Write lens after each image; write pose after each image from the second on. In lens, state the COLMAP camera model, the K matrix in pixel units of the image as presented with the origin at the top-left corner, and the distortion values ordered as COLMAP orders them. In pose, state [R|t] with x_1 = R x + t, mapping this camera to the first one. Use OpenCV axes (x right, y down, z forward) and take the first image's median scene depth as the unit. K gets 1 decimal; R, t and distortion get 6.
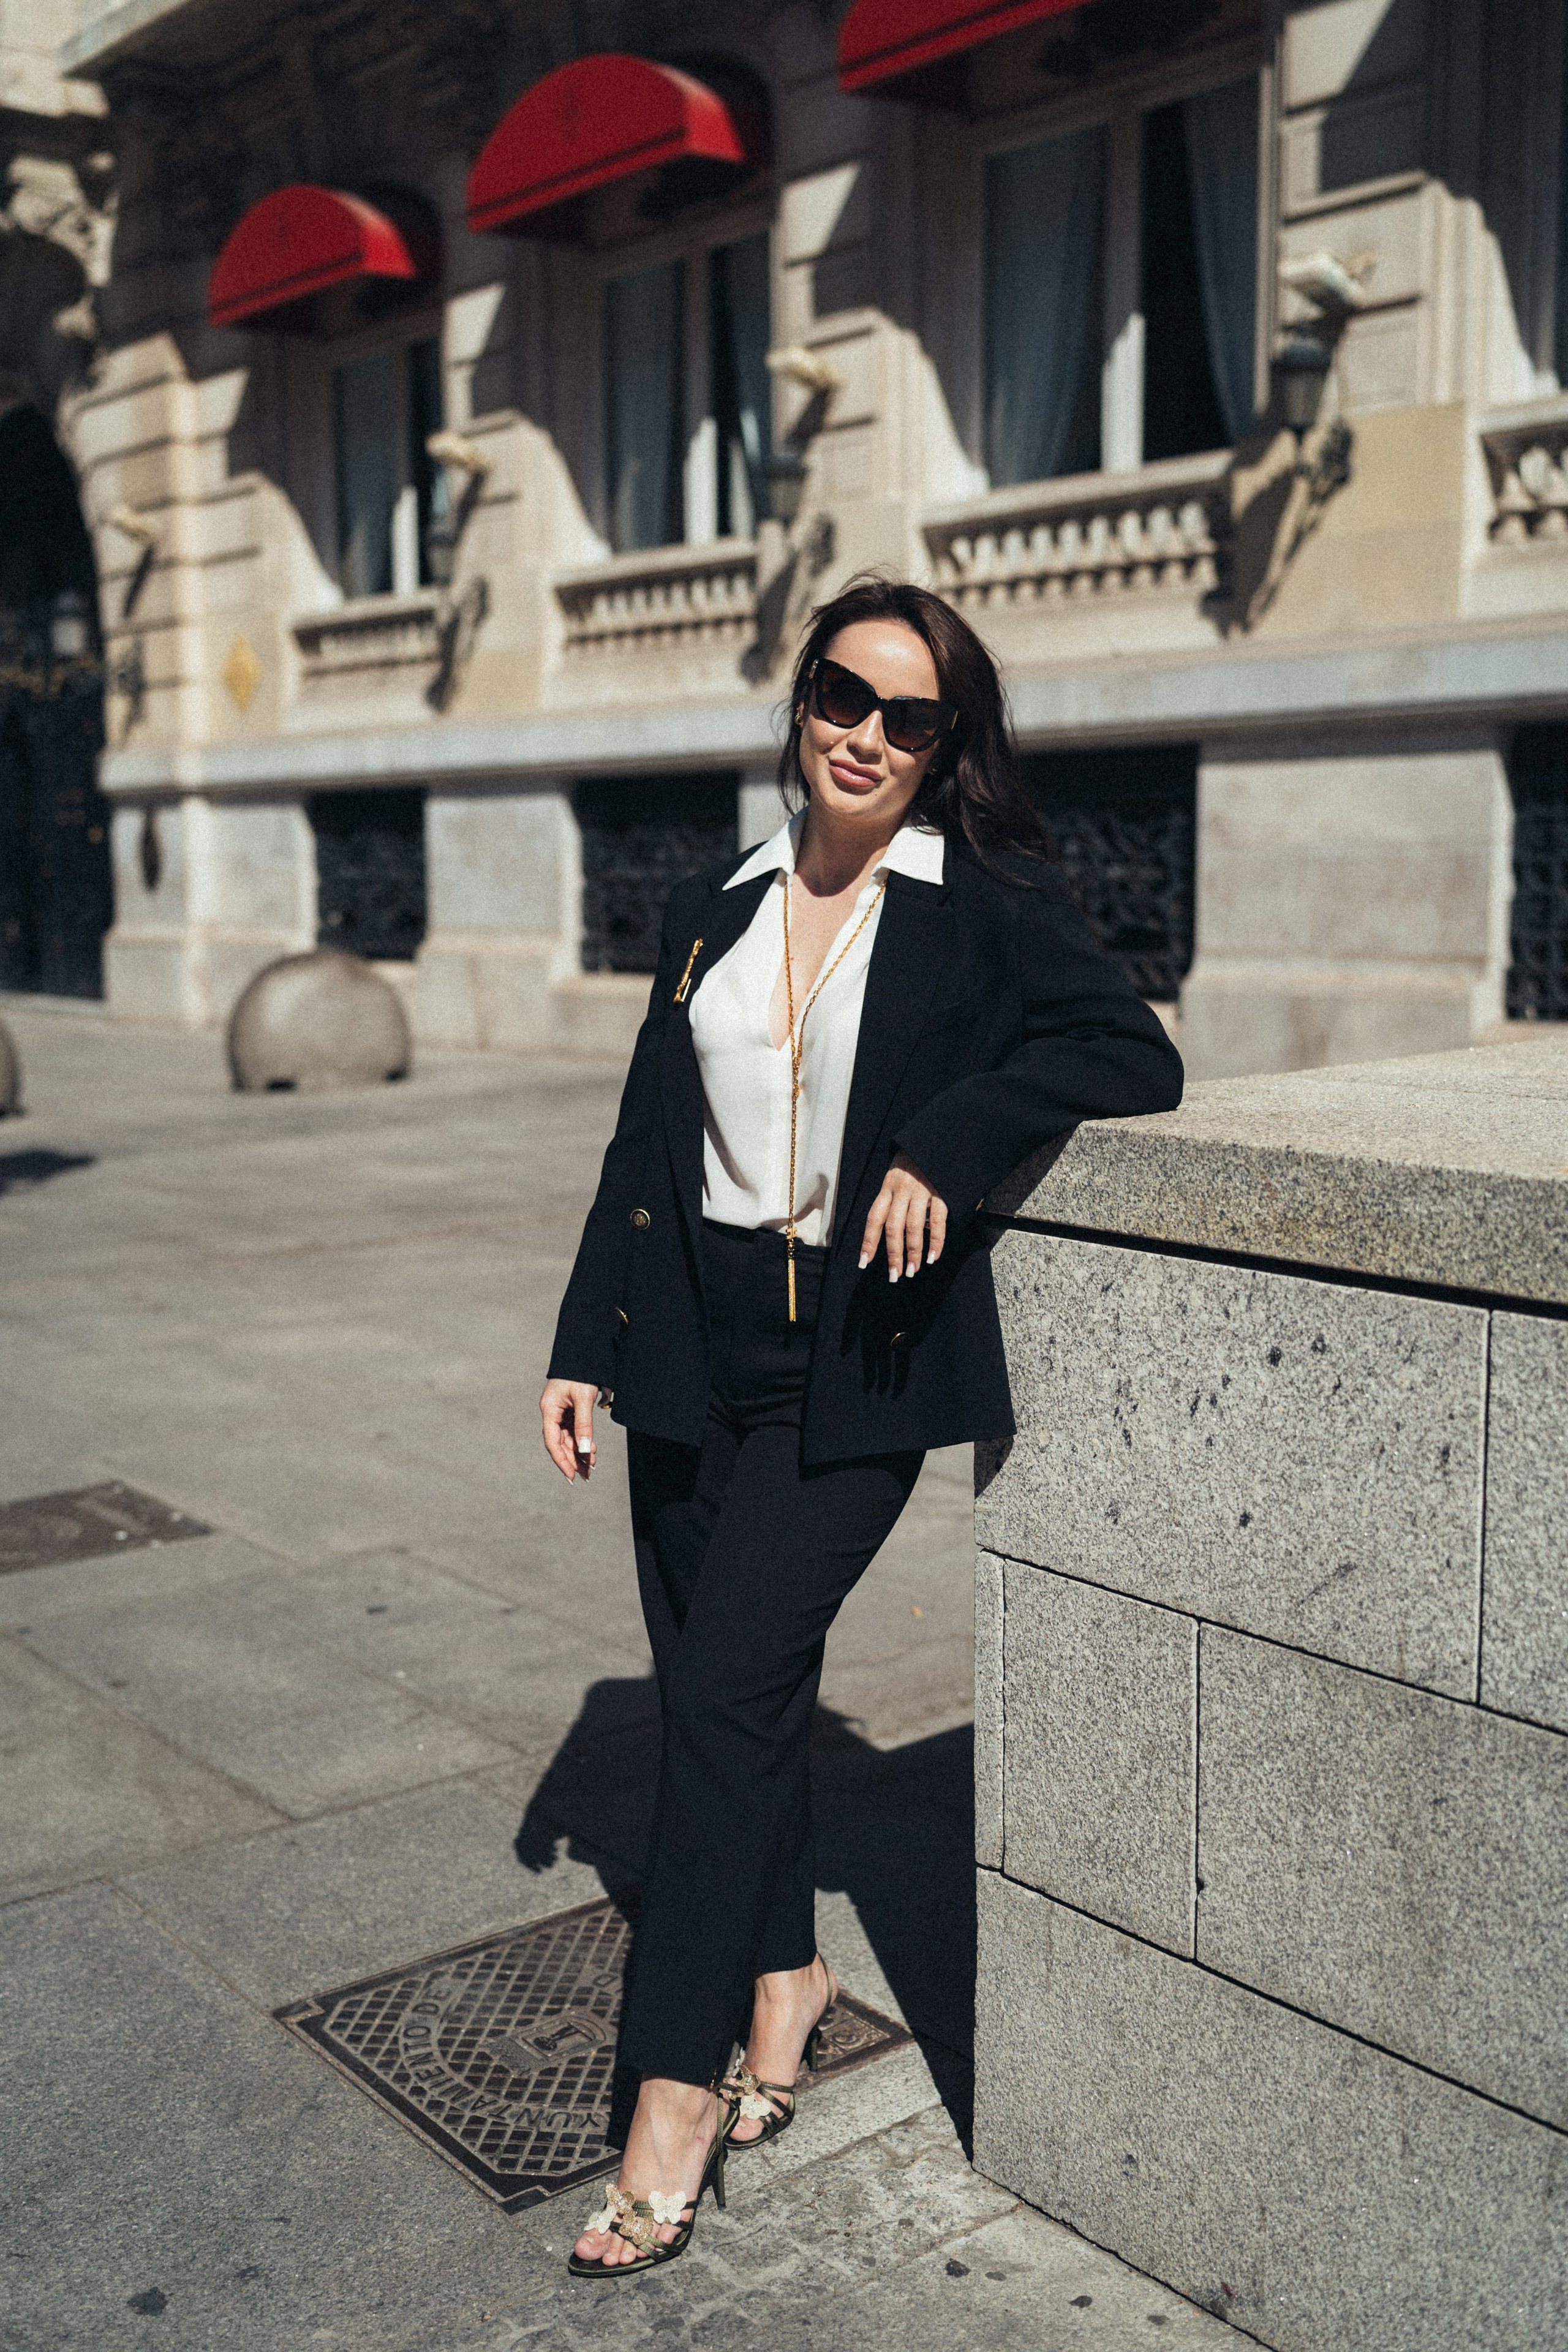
lens RADIAL K [[2594.1, 0, 797.9], [0, 2594.1, 1189.4], [0, 0, 1]] dist [0.031356, 0.000000]
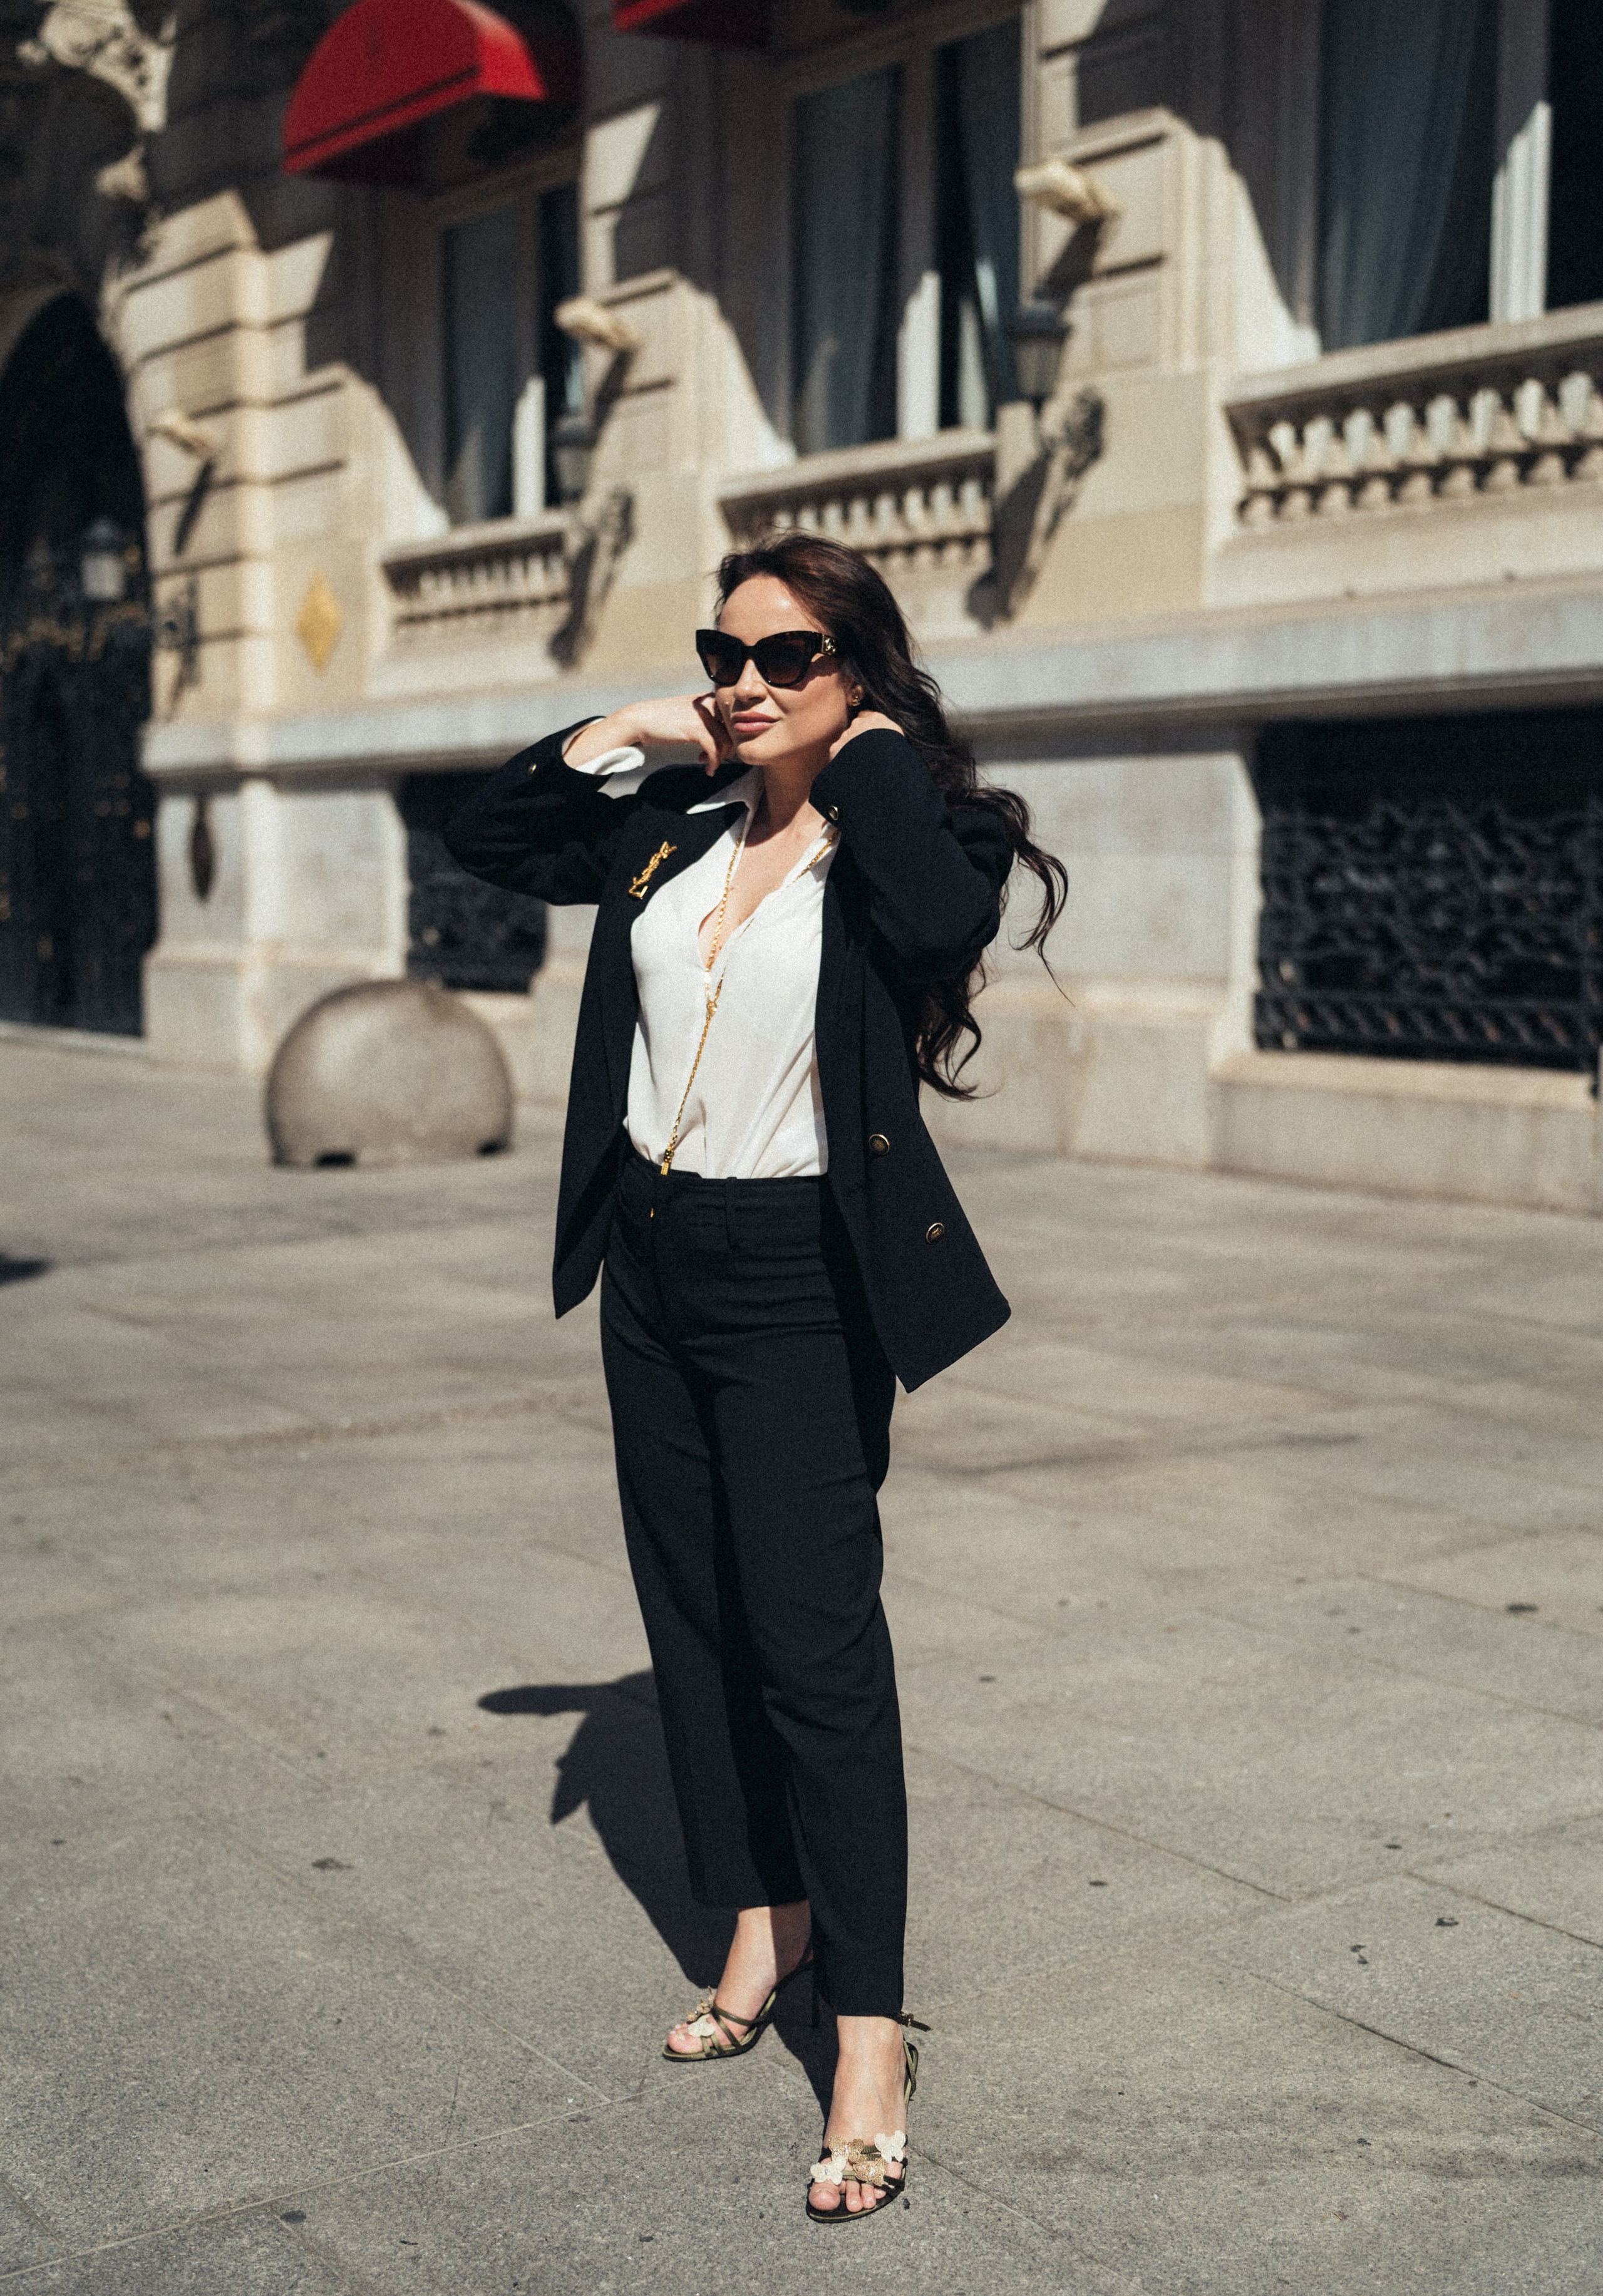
lens RADIAL K [[2991.5, 0, 816.1], [0, 2991.5, 1170.5], [0, 0, 1]] dist [0.011626, 0.000000]
pose [[0.997897, 0.020157, -0.061600, -0.010469], [-0.022012, 0.999320, -0.029587, -0.016140], [0.060962, 0.030880, 0.997662, 0.171789]]
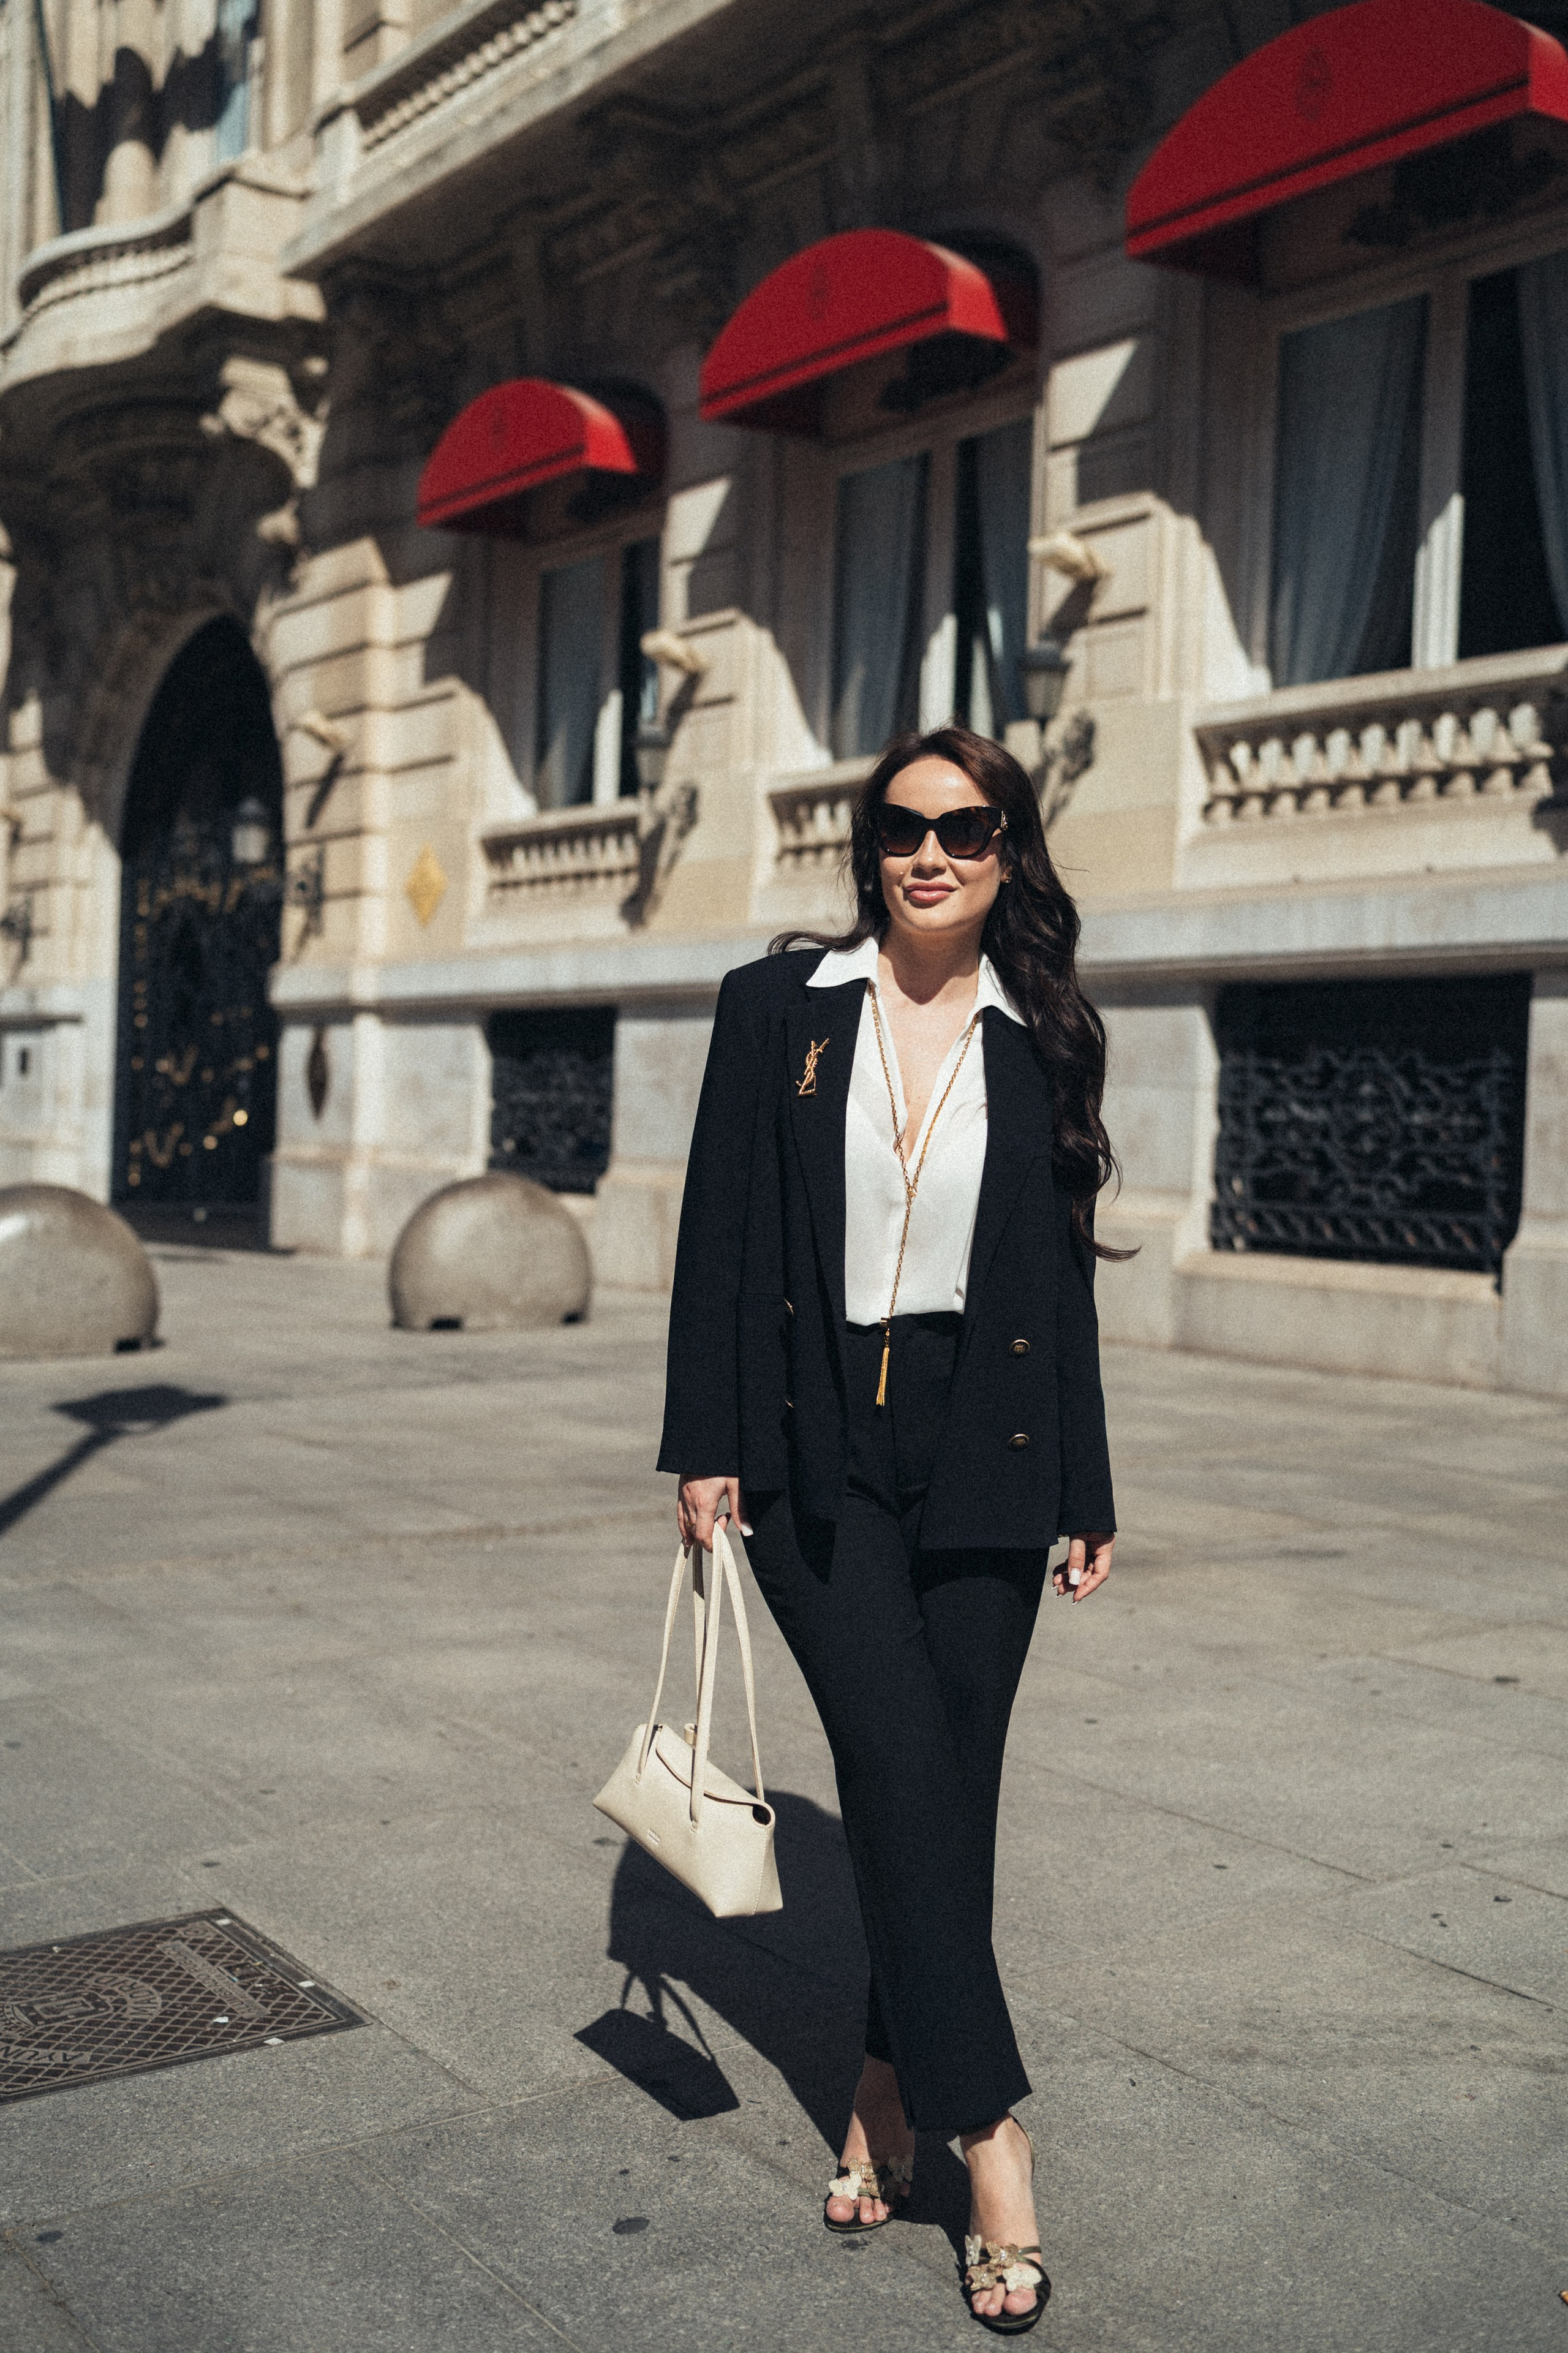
lens RADIAL K [[2534.0, 0, 791.0], [0, 2534.0, 1172.4], [0, 0, 1]] dist [0.012833, 0.000000]
pose [[0.997716, 0.039127, -0.055066, -0.037358], [-0.044713, 0.993555, -0.104161, -0.006663], [0.050636, 0.106385, 0.993035, 0.144620]]
